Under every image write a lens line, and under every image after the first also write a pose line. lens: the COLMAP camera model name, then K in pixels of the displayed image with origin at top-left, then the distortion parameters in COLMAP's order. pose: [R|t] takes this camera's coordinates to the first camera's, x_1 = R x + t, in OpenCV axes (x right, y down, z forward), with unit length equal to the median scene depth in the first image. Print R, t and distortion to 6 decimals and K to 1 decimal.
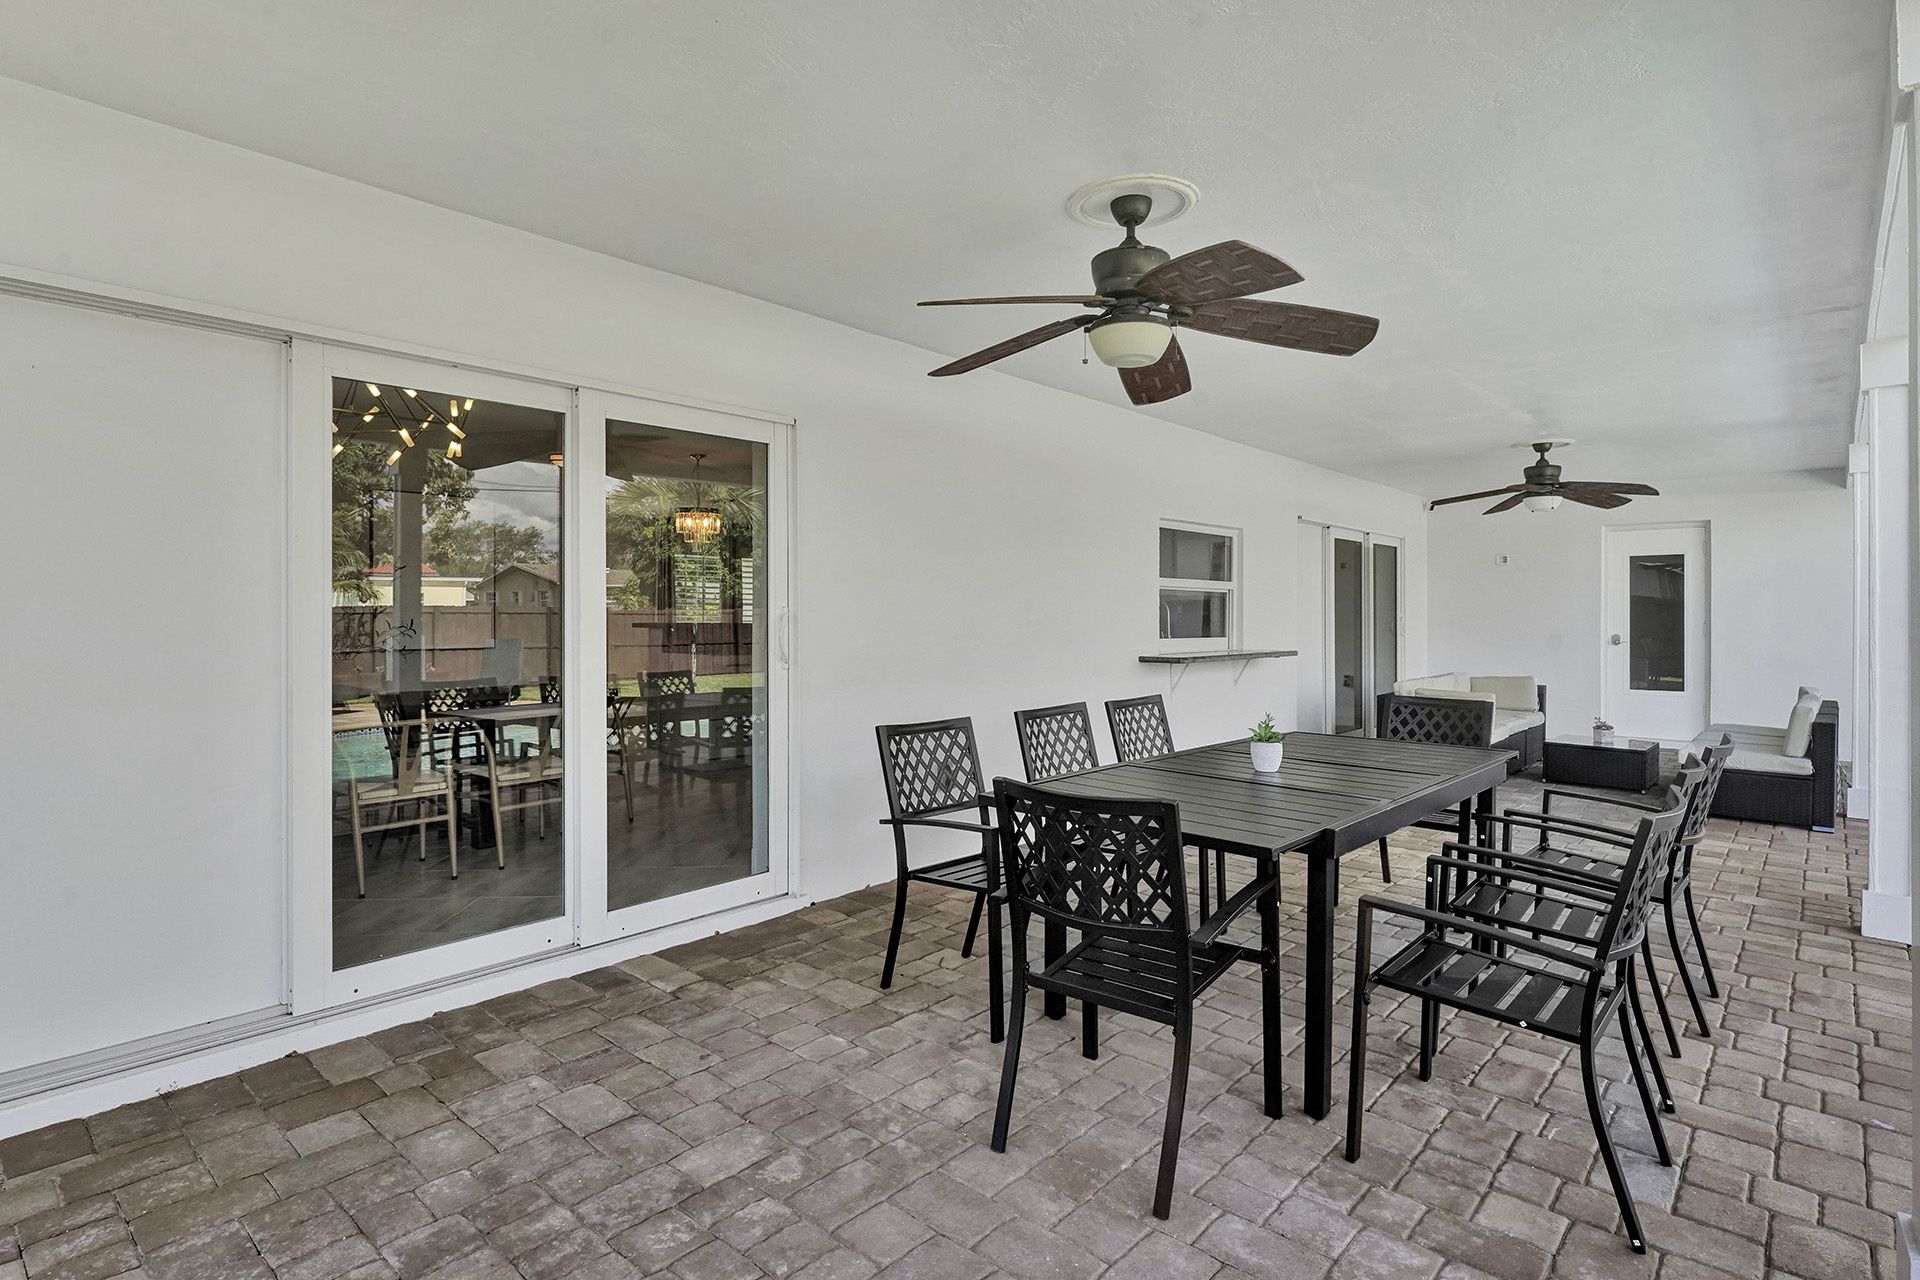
lens RADIAL K [[987.9, 0, 955.4], [0, 987.9, 625.0], [0, 0, 1]] dist [0.002156, 0.000358]
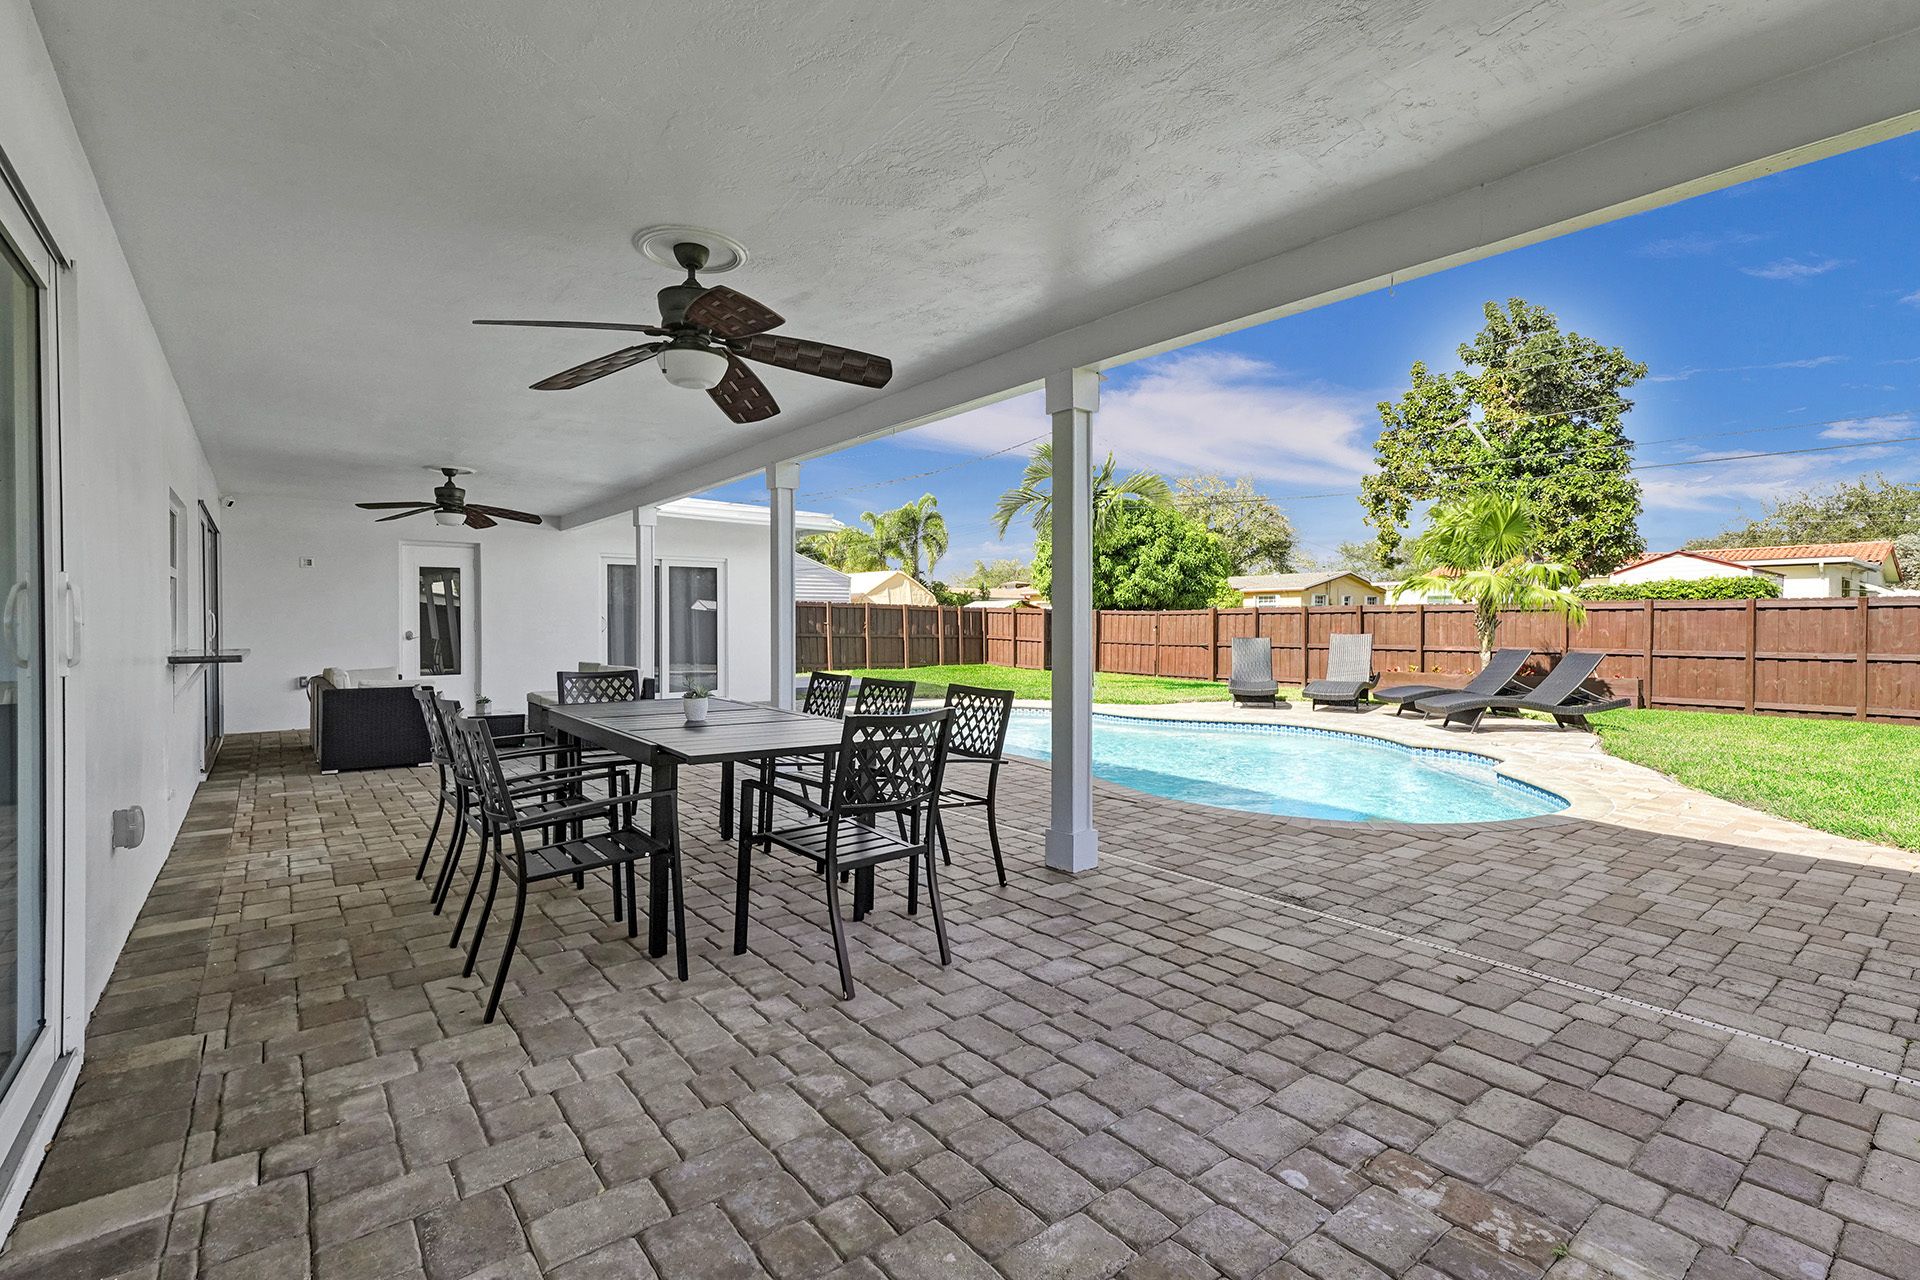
lens RADIAL K [[861.7, 0, 961.6], [0, 861.7, 641.9], [0, 0, 1]] dist [-0.004043, 0.001196]
pose [[0.171753, -0.030108, 0.984680, -0.773952], [0.020328, 0.999428, 0.027013, 0.024543], [-0.984930, 0.015377, 0.172267, 0.485077]]
